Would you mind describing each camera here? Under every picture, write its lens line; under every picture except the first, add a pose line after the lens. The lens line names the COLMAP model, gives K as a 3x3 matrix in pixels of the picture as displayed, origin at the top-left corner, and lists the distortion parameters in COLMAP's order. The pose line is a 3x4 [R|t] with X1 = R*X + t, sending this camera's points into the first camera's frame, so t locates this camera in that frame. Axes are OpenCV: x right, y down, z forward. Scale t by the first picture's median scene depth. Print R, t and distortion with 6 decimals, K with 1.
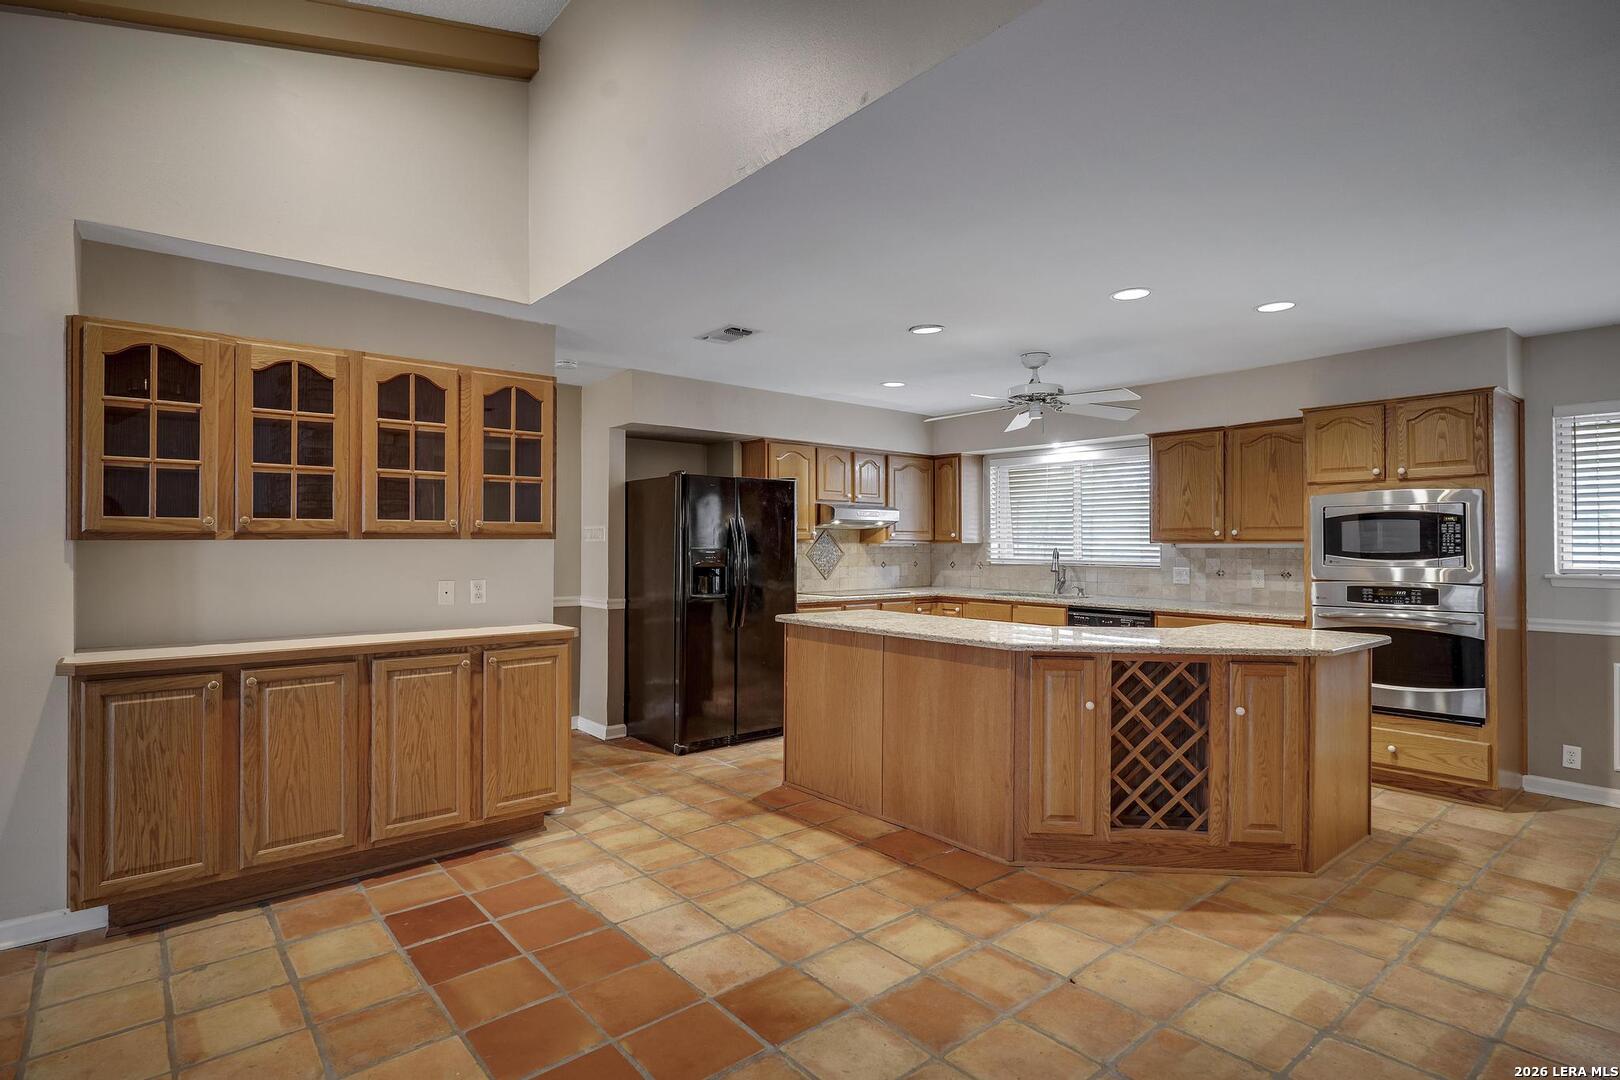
lens RADIAL K [[809.2, 0, 777.8], [0, 809.2, 528.4], [0, 0, 1]] dist [0.001084, -0.000133]
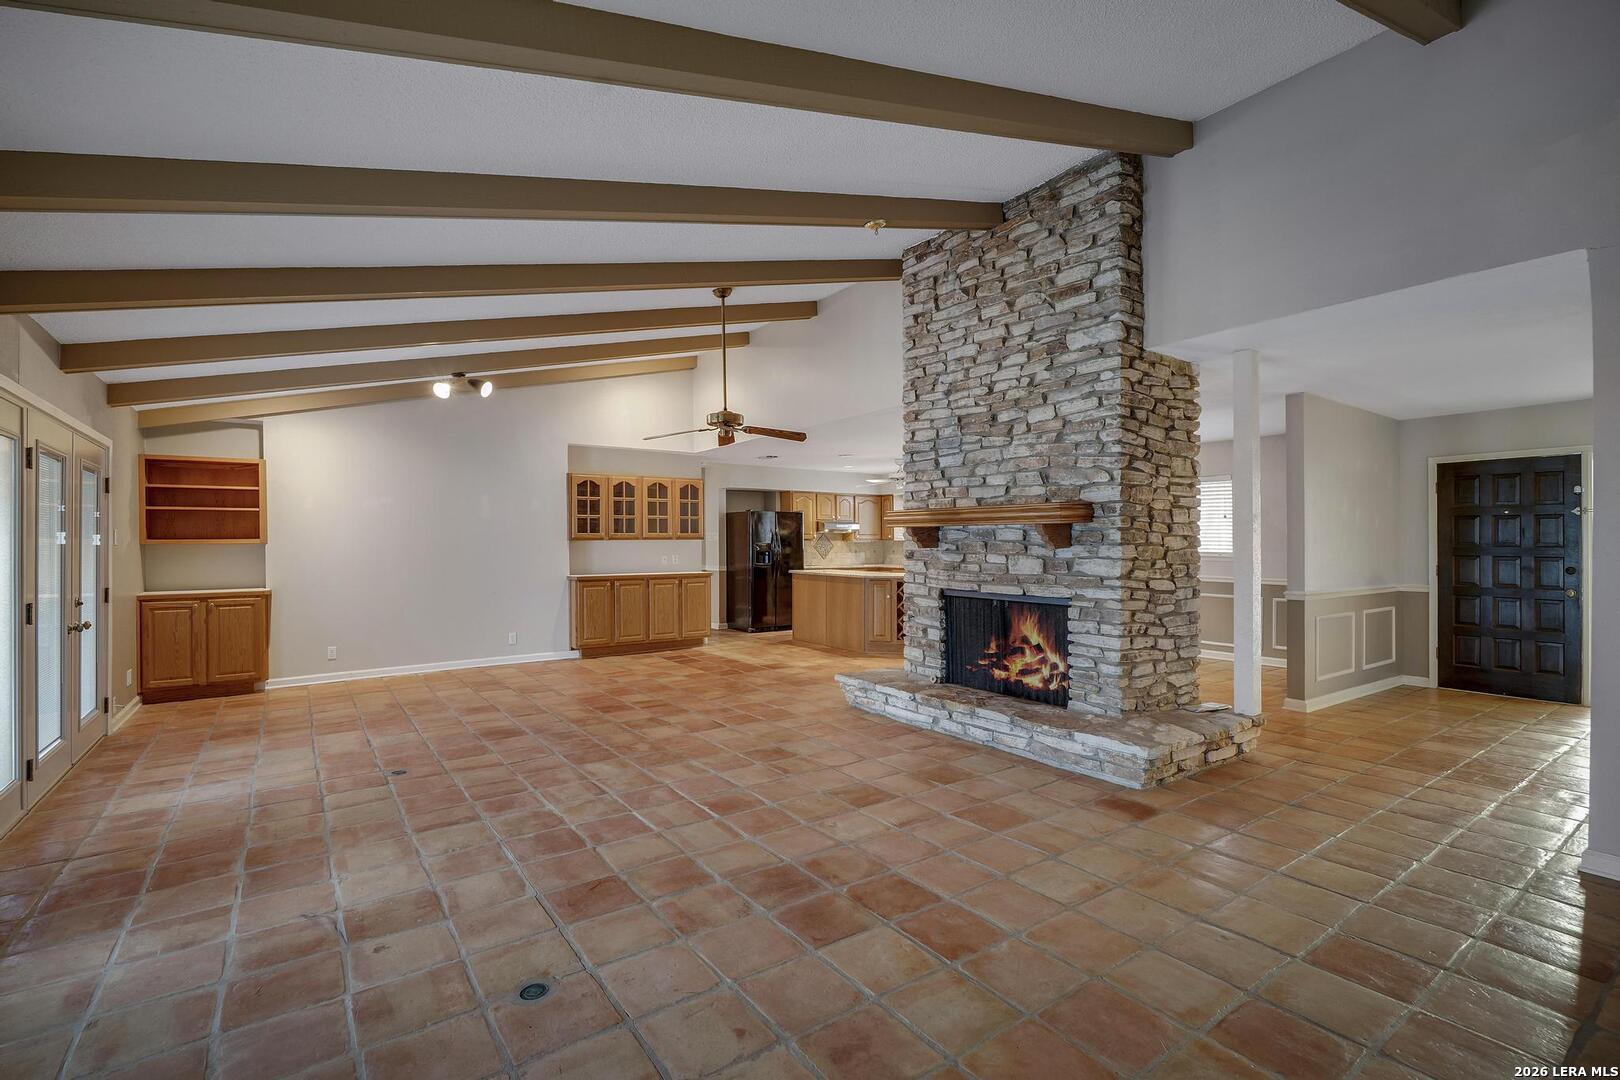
lens RADIAL K [[736.1, 0, 787.6], [0, 736.1, 534.0], [0, 0, 1]] dist [-0.001743, -0.000433]
pose [[0.997469, -0.002644, -0.071053, 0.157541], [0.003282, 0.999955, 0.008860, -0.023404], [0.071026, -0.009071, 0.997433, -1.275832]]
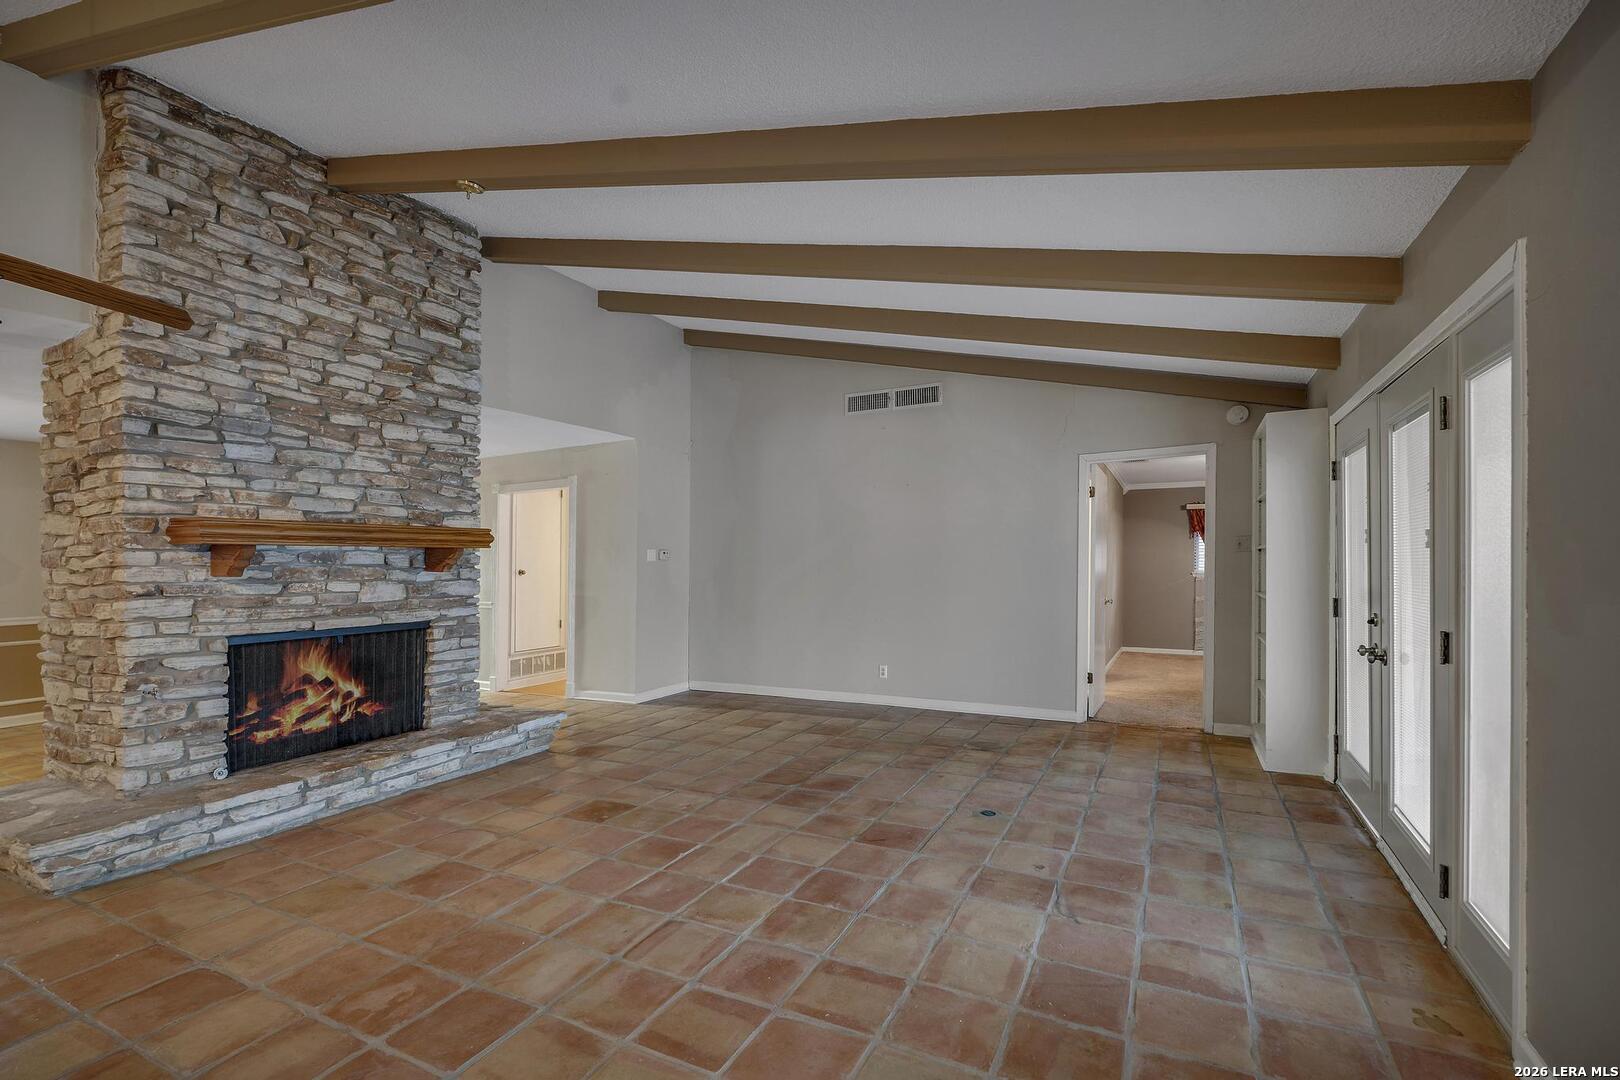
lens RADIAL K [[707.3, 0, 833.4], [0, 707.3, 562.8], [0, 0, 1]] dist [-0.003654, -0.000159]
pose [[-0.434444, 0.005892, 0.900680, -0.736639], [-0.003114, 0.999963, -0.008043, 0.001615], [-0.900694, -0.006299, -0.434409, -0.251827]]
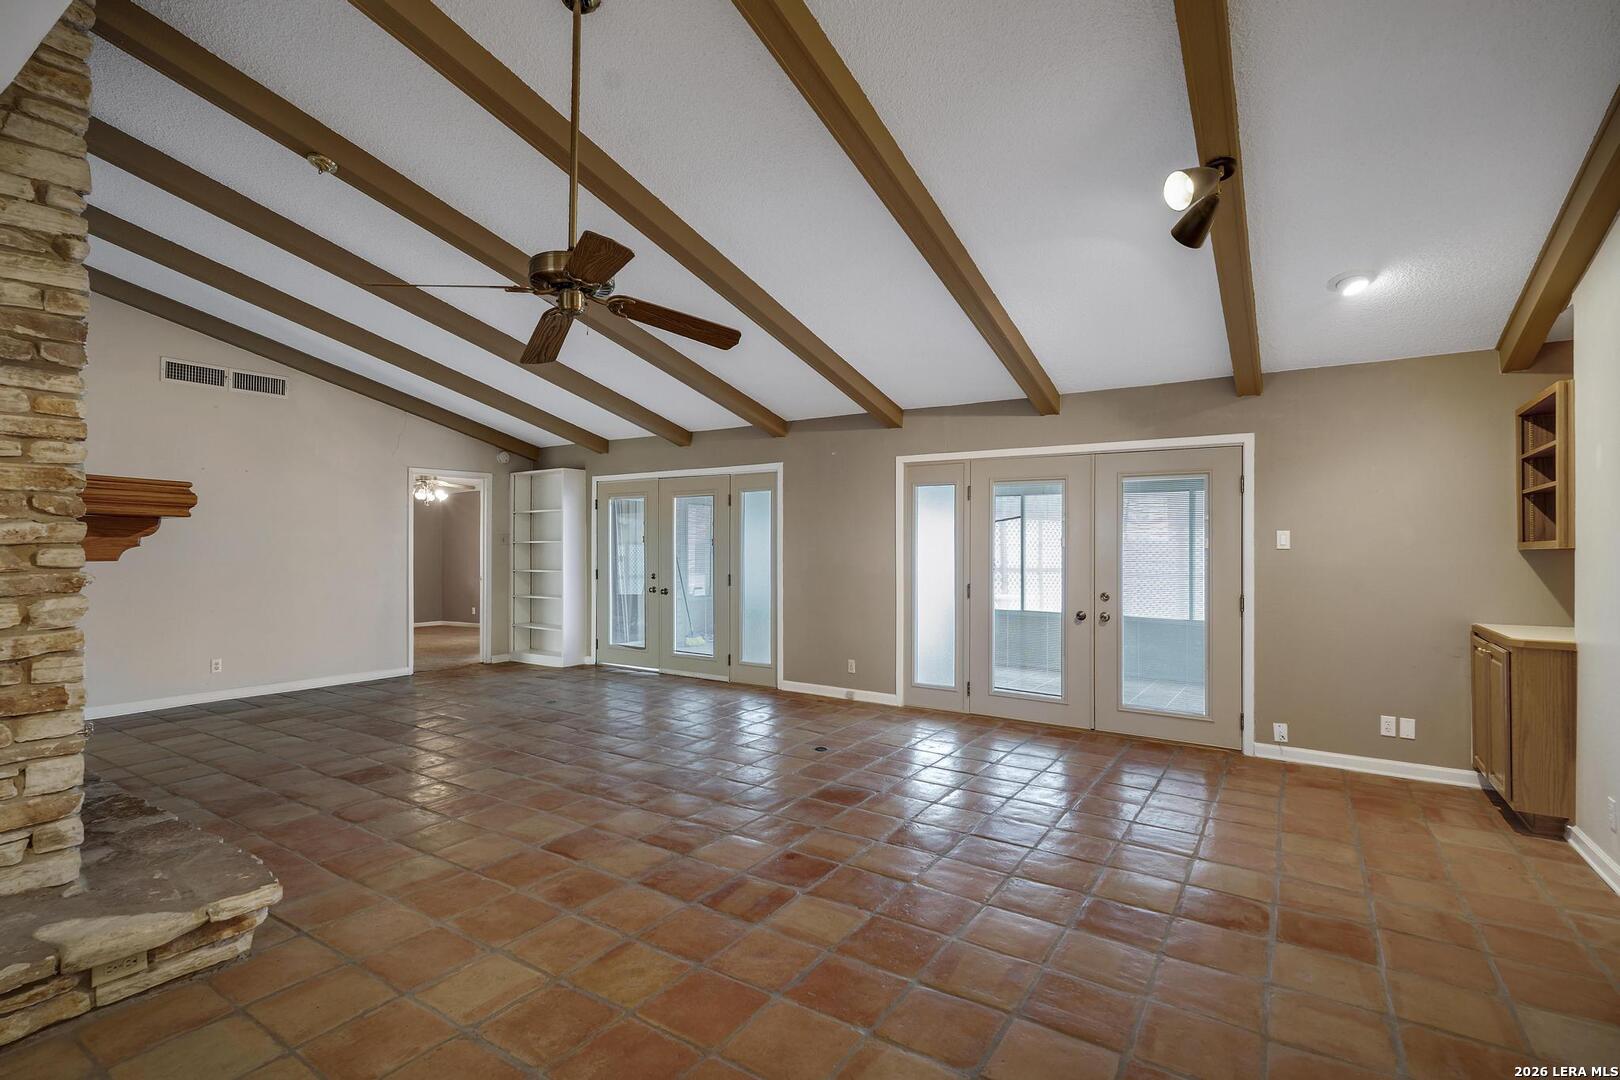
lens RADIAL K [[722.1, 0, 776.8], [0, 722.1, 552.2], [0, 0, 1]] dist [-0.001291, -0.000054]
pose [[-0.950828, -0.000869, -0.309719, -0.036073], [0.004494, 0.999852, -0.016602, 0.023447], [0.309687, -0.017177, -0.950683, 0.729977]]
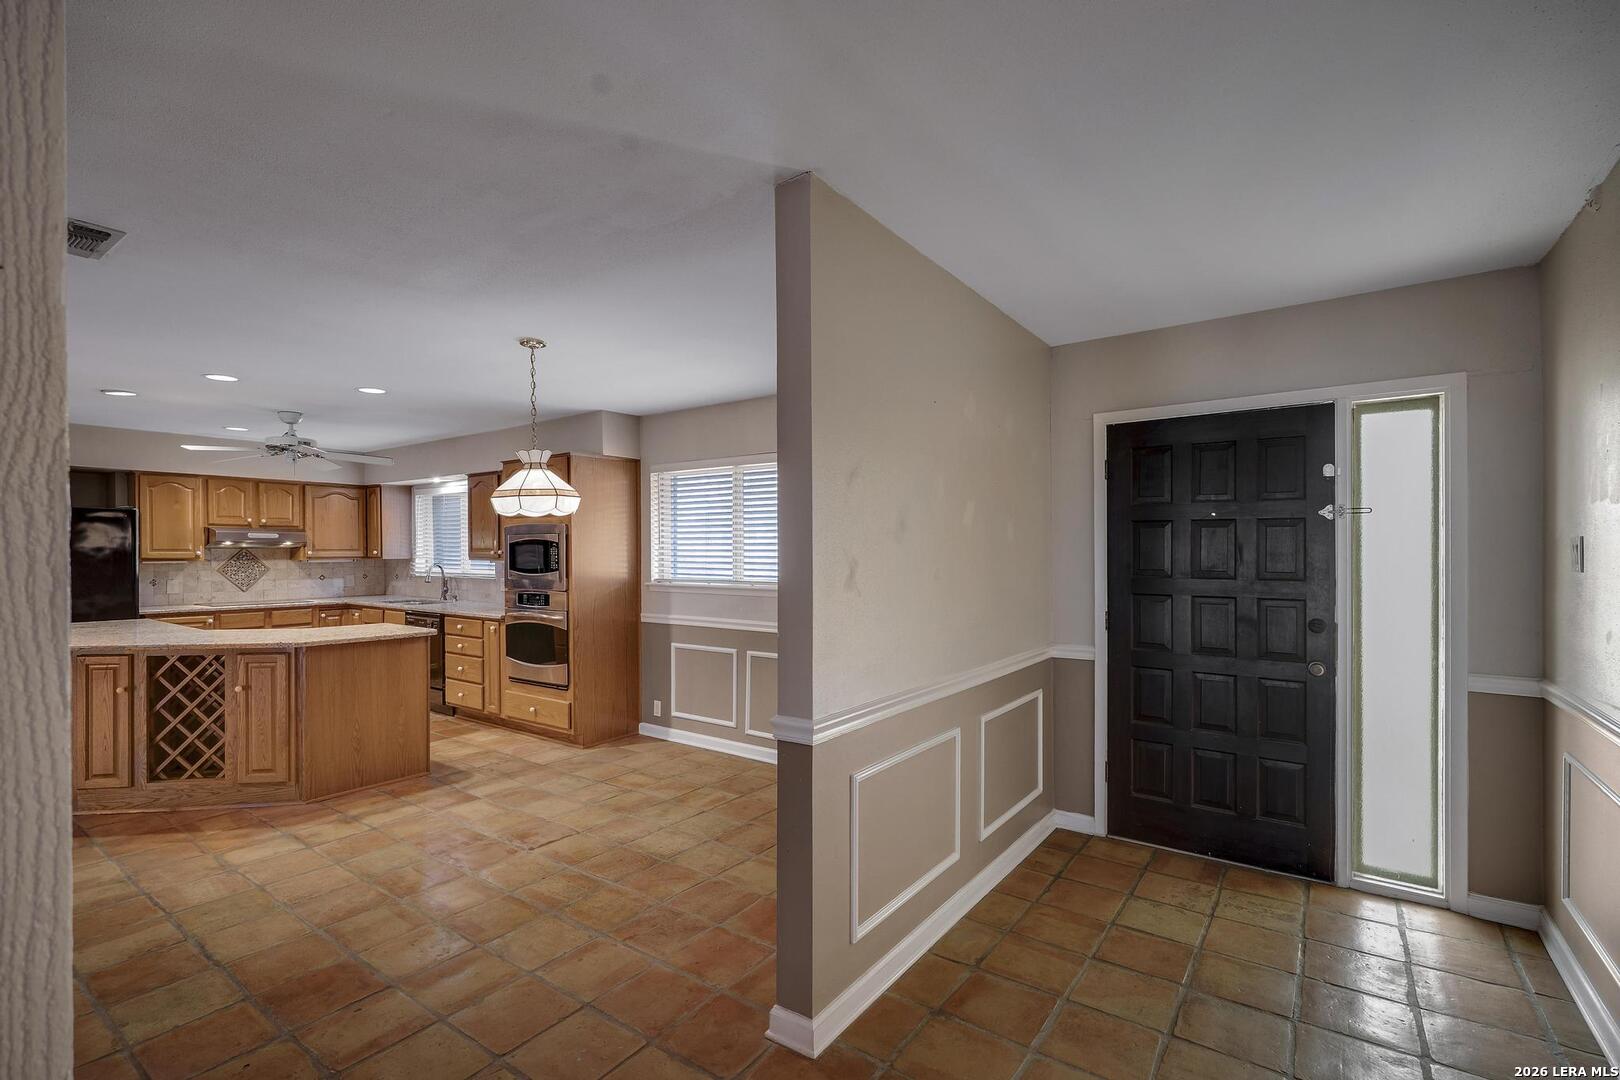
lens RADIAL K [[736.0, 0, 789.4], [0, 736.0, 544.8], [0, 0, 1]] dist [-0.000894, -0.000217]
pose [[0.969193, -0.002789, 0.246285, 0.875027], [-0.000207, 0.999926, 0.012140, -0.026205], [-0.246301, -0.011817, 0.969121, -0.331352]]
